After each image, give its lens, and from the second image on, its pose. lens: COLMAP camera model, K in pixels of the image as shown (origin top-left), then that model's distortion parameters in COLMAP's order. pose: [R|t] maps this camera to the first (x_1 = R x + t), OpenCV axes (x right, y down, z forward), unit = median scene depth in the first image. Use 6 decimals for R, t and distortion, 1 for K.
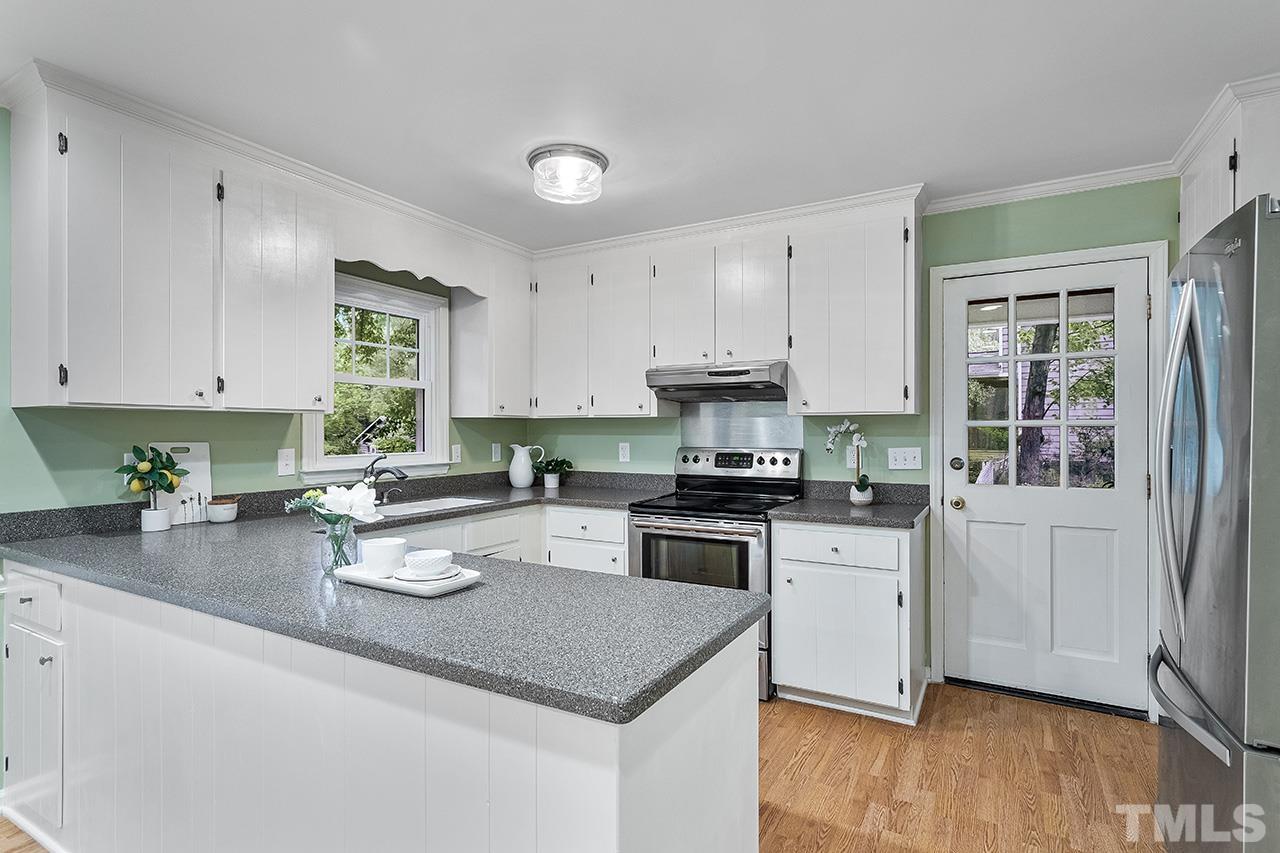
lens RADIAL K [[625.9, 0, 643.5], [0, 625.9, 432.0], [0, 0, 1]] dist [0.002970, 0.000705]
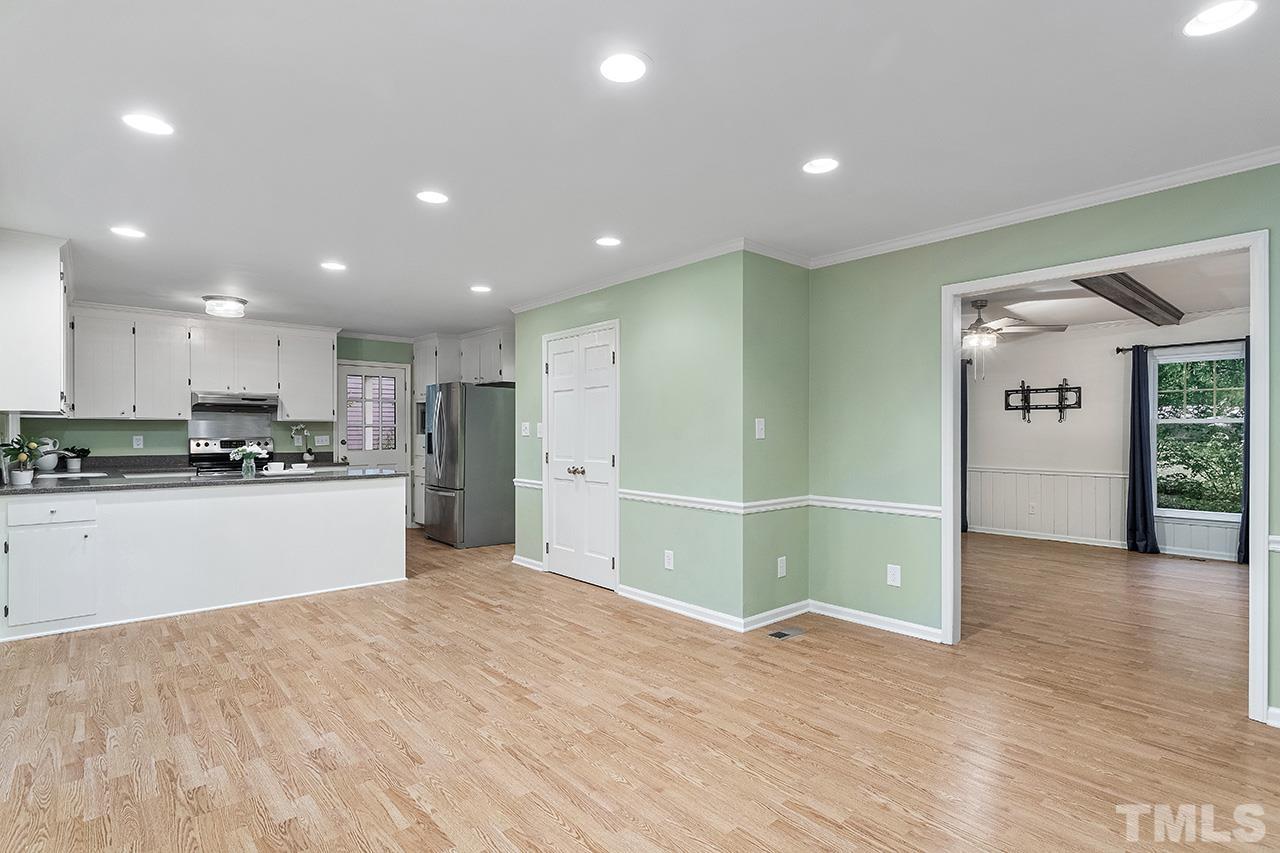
lens RADIAL K [[625.9, 0, 638.8], [0, 625.9, 435.2], [0, 0, 1]] dist [0.002970, 0.000705]
pose [[0.319998, -0.005067, 0.947405, -1.397573], [0.004624, 0.999982, 0.003786, 0.019739], [-0.947407, 0.003169, 0.320016, -0.831493]]
